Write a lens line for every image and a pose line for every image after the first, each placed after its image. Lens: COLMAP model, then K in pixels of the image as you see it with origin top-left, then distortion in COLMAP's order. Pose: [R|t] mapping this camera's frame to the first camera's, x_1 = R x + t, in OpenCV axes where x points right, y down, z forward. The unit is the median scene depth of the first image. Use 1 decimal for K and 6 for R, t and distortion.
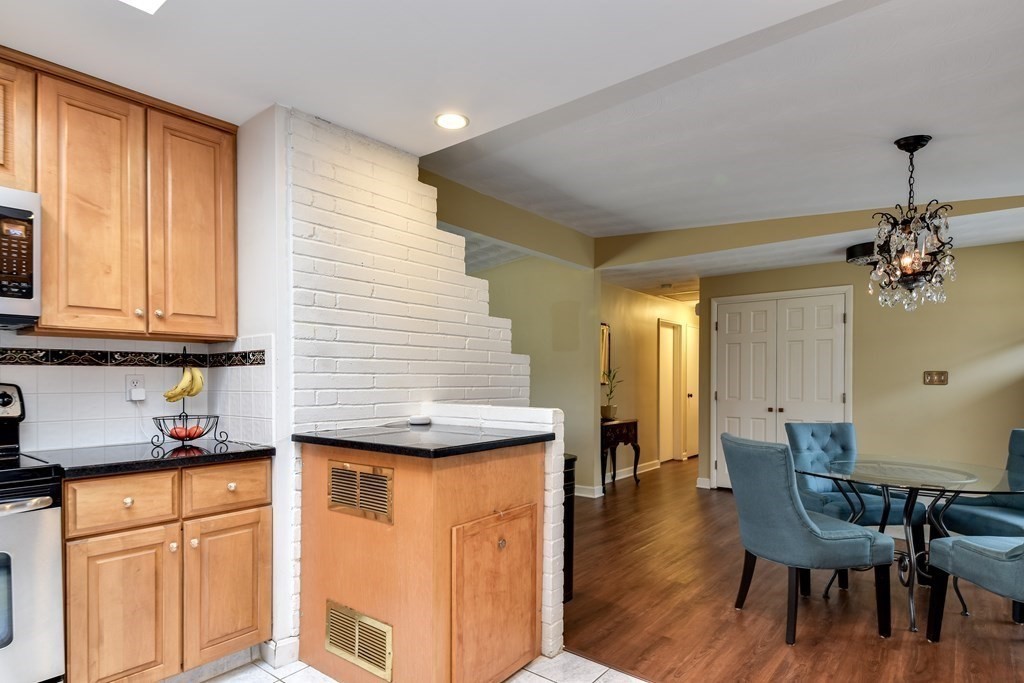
lens RADIAL K [[551.7, 0, 511.6], [0, 551.7, 388.8], [0, 0, 1]] dist [0.057122, -0.051658]
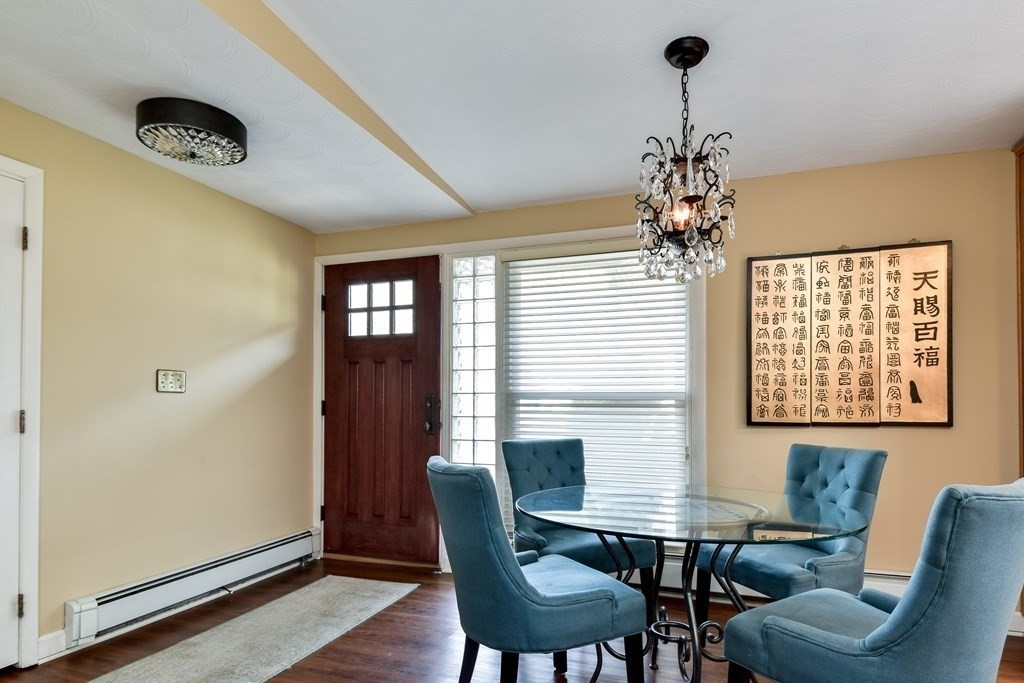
lens RADIAL K [[551.7, 0, 511.6], [0, 551.7, 388.8], [0, 0, 1]] dist [0.057122, -0.051658]
pose [[-0.319636, 0.016872, 0.947390, 0.059897], [0.008669, 0.999852, -0.014881, 0.000763], [-0.947501, 0.003456, -0.319735, 0.726416]]
